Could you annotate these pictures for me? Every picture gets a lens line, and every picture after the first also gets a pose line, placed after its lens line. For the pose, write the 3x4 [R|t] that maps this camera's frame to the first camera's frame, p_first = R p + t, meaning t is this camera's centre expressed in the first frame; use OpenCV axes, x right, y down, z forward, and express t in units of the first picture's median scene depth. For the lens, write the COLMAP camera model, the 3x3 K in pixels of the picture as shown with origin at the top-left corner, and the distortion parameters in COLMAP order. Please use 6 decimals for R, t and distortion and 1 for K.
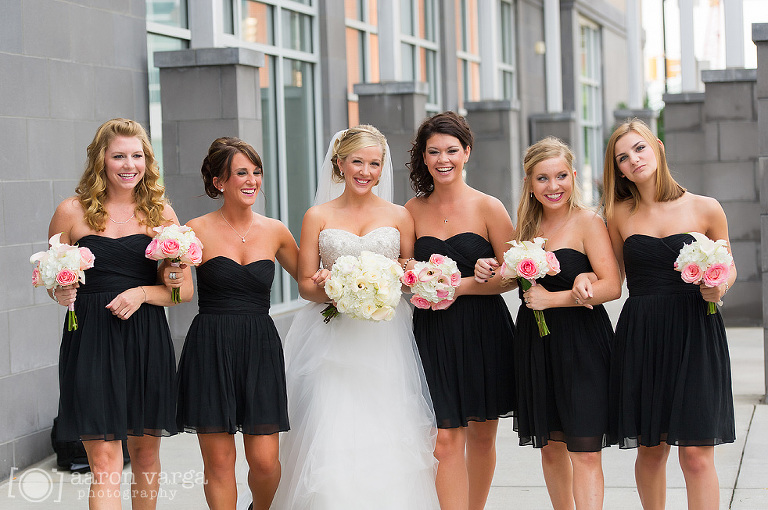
lens RADIAL K [[2942.0, 0, 384.0], [0, 2942.0, 255.0], [0, 0, 1]] dist [-0.185422, -1.178912]
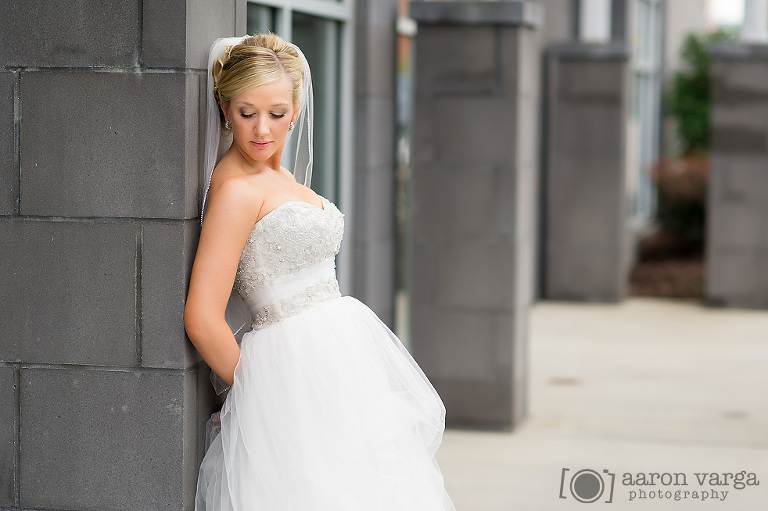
lens RADIAL K [[2023.4, 0, 384.0], [0, 2023.4, 255.5], [0, 0, 1]] dist [-0.074512, -0.143136]
pose [[0.998776, 0.049280, 0.004311, 0.023771], [-0.049440, 0.997356, 0.053257, -0.030969], [-0.001675, -0.053405, 0.998572, 0.707434]]
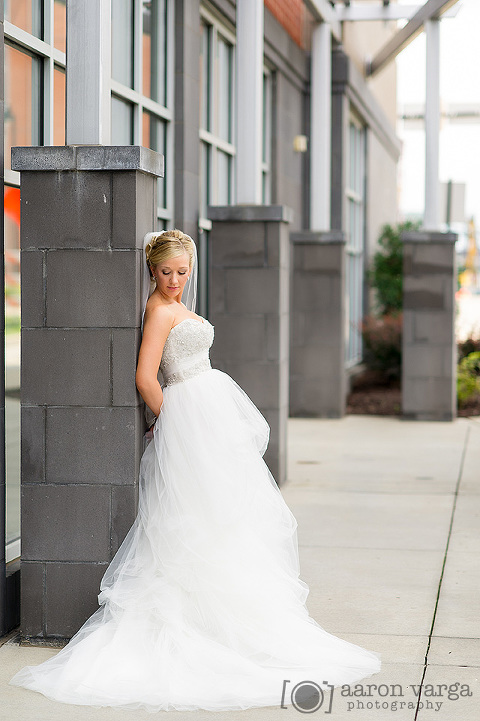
lens RADIAL K [[1899.6, 0, 240.0], [0, 1899.6, 360.5], [0, 0, 1]] dist [-0.074512, -0.143136]
pose [[0.996145, 0.038141, 0.079002, 0.003149], [-0.039267, 0.999147, 0.012750, -0.024236], [-0.078449, -0.015803, 0.996793, 0.587464]]
